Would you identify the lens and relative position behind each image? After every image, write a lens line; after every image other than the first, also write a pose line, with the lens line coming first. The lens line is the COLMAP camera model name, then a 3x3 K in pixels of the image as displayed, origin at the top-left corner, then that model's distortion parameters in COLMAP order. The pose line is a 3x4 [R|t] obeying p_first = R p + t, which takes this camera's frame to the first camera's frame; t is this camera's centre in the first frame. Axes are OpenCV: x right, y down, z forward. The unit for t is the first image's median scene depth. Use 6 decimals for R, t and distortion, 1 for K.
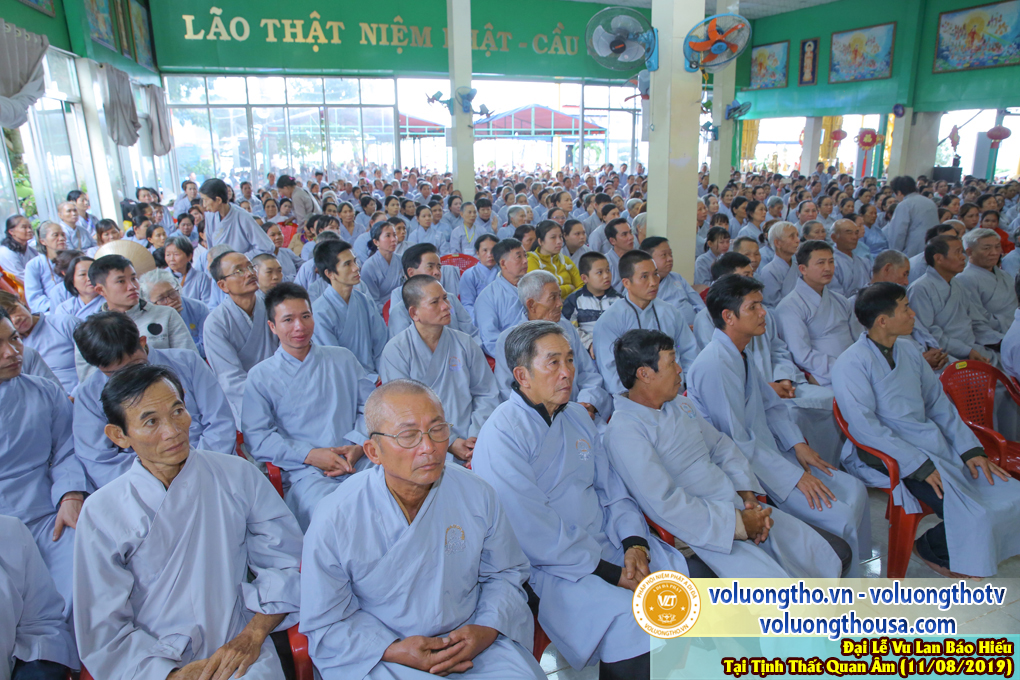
lens RADIAL K [[700.5, 0, 509.2], [0, 700.5, 339.1], [0, 0, 1]] dist [-0.062758, 0.031207]
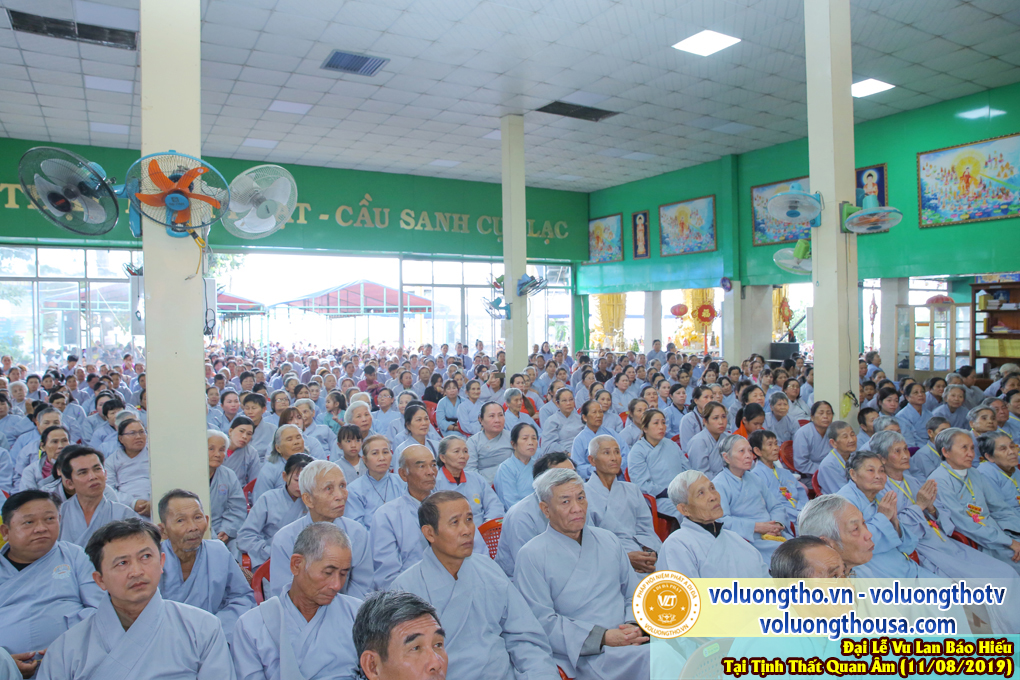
lens RADIAL K [[740.7, 0, 511.8], [0, 740.7, 335.4], [0, 0, 1]] dist [-0.049871, 0.019967]
pose [[0.993042, -0.006492, 0.117580, 0.146073], [0.035479, 0.968578, -0.246168, -0.029199], [-0.112287, 0.248627, 0.962069, 0.086430]]
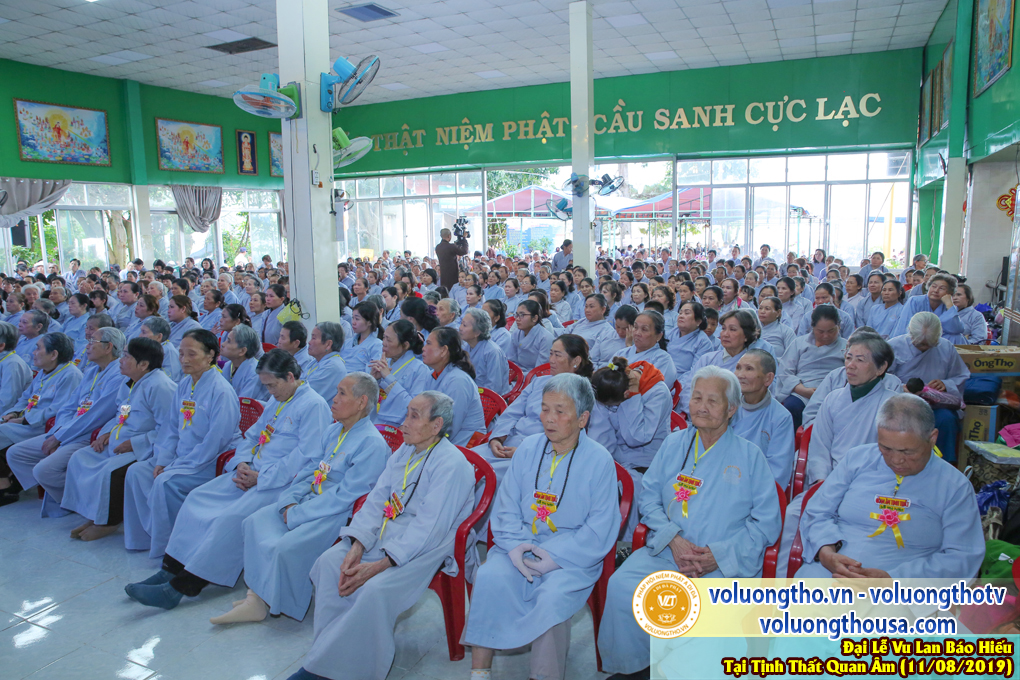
lens RADIAL K [[700.5, 0, 508.4], [0, 700.5, 336.8], [0, 0, 1]] dist [-0.062758, 0.031207]
pose [[0.663646, 0.106973, -0.740358, 0.685275], [-0.186290, 0.982175, -0.025075, -0.095820], [0.724479, 0.154562, 0.671744, 0.319647]]
